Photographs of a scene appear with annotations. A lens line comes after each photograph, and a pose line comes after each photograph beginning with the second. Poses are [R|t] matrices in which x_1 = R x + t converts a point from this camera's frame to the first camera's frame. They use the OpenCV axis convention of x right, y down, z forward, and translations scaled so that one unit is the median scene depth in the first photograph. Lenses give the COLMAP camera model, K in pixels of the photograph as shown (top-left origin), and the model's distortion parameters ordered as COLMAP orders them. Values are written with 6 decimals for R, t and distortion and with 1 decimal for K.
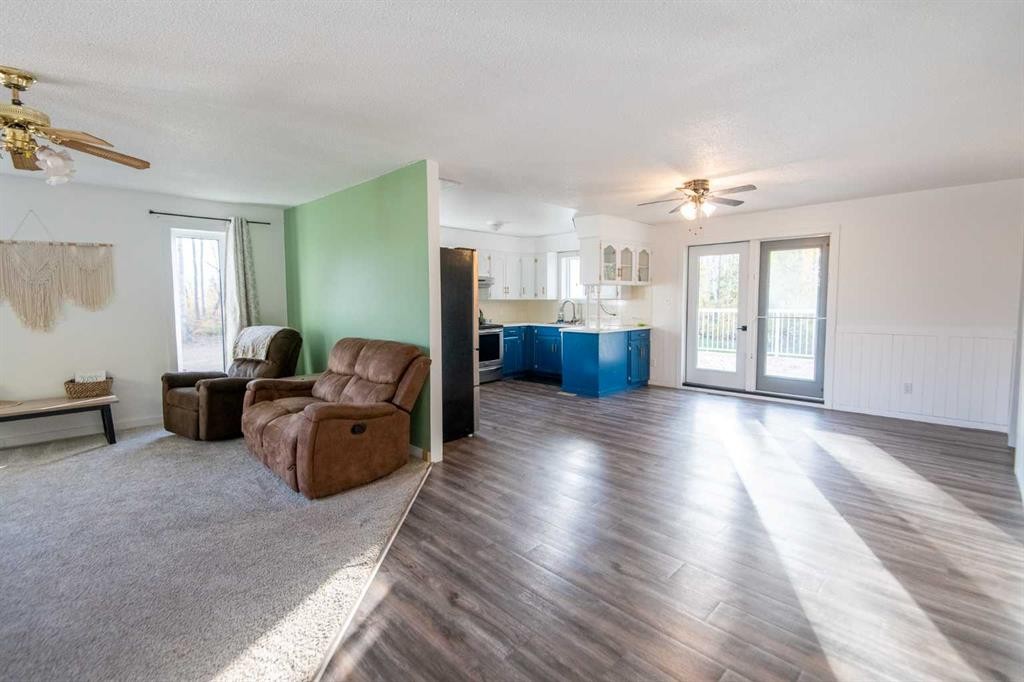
lens RADIAL K [[458.9, 0, 514.7], [0, 458.9, 325.9], [0, 0, 1]] dist [0.002109, -0.001066]
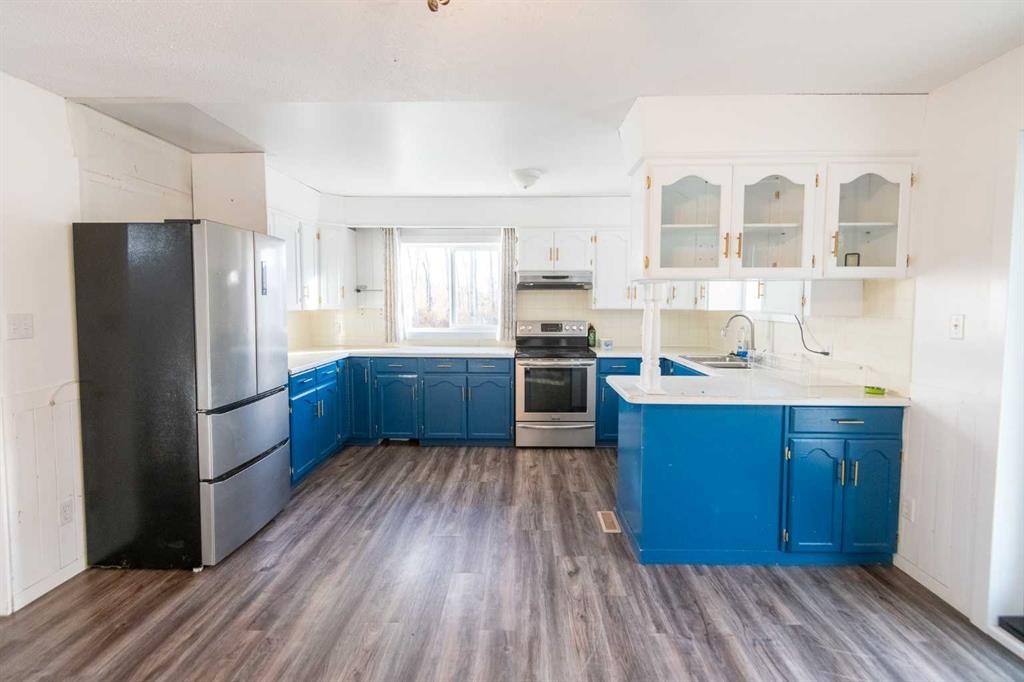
lens RADIAL K [[458.9, 0, 514.7], [0, 458.9, 325.9], [0, 0, 1]] dist [0.002109, -0.001066]
pose [[0.691099, 0.045863, -0.721303, 0.368138], [-0.046435, 0.998740, 0.019013, -0.049514], [0.721267, 0.020354, 0.692358, 0.608244]]
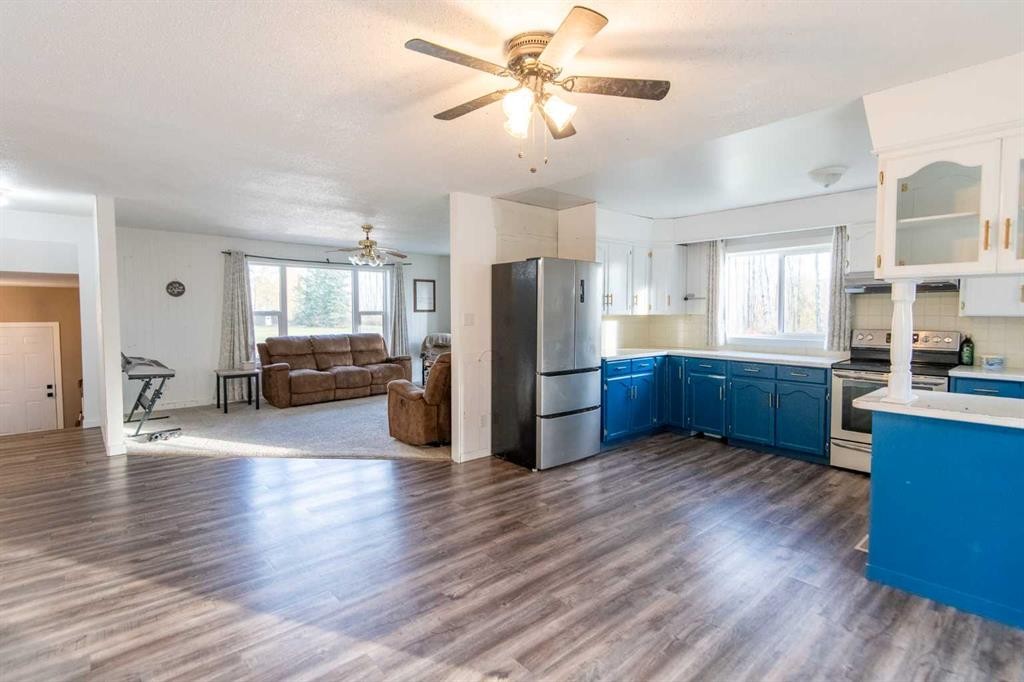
lens RADIAL K [[485.5, 0, 512.3], [0, 485.5, 325.9], [0, 0, 1]] dist [0.001457, -0.000823]
pose [[-0.068447, 0.034459, -0.997059, 0.565932], [-0.058298, 0.997557, 0.038478, -0.046832], [0.995950, 0.060760, -0.066271, 0.686328]]
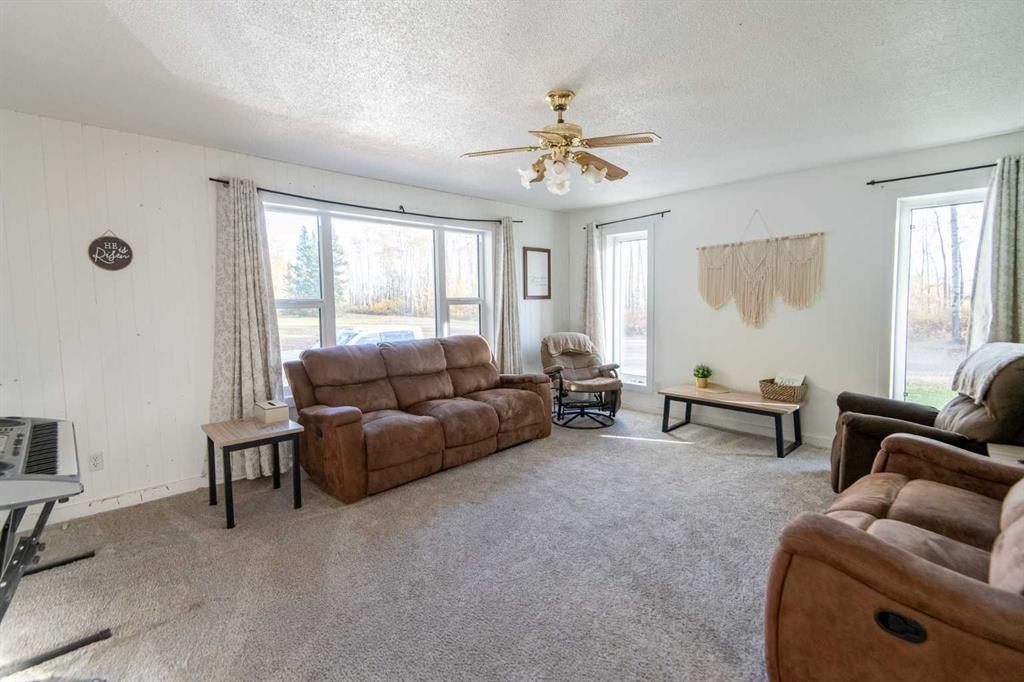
lens RADIAL K [[469.3, 0, 514.2], [0, 469.3, 329.2], [0, 0, 1]] dist [0.025168, -0.020948]
pose [[-0.034989, 0.070035, -0.996931, 0.029355], [-0.048293, 0.996258, 0.071683, -0.021502], [0.998220, 0.050653, -0.031476, 0.309660]]
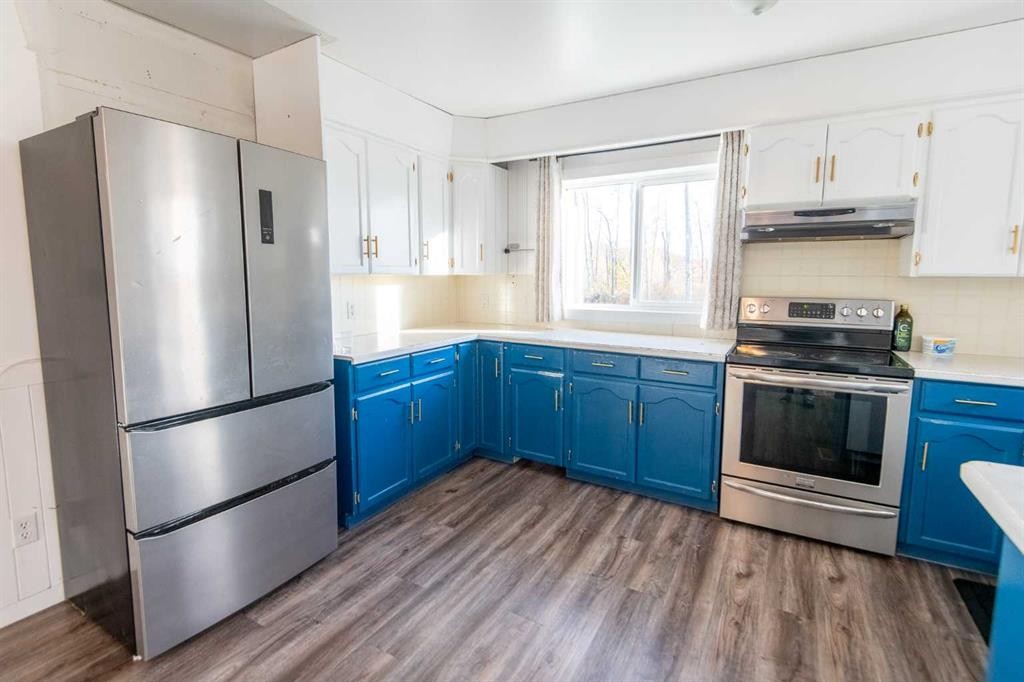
lens RADIAL K [[469.3, 0, 514.2], [0, 469.3, 329.2], [0, 0, 1]] dist [0.025168, -0.020948]
pose [[0.255341, 0.117766, -0.959652, 0.207959], [-0.061042, 0.992538, 0.105560, -0.047022], [0.964922, 0.031625, 0.260624, 0.806551]]
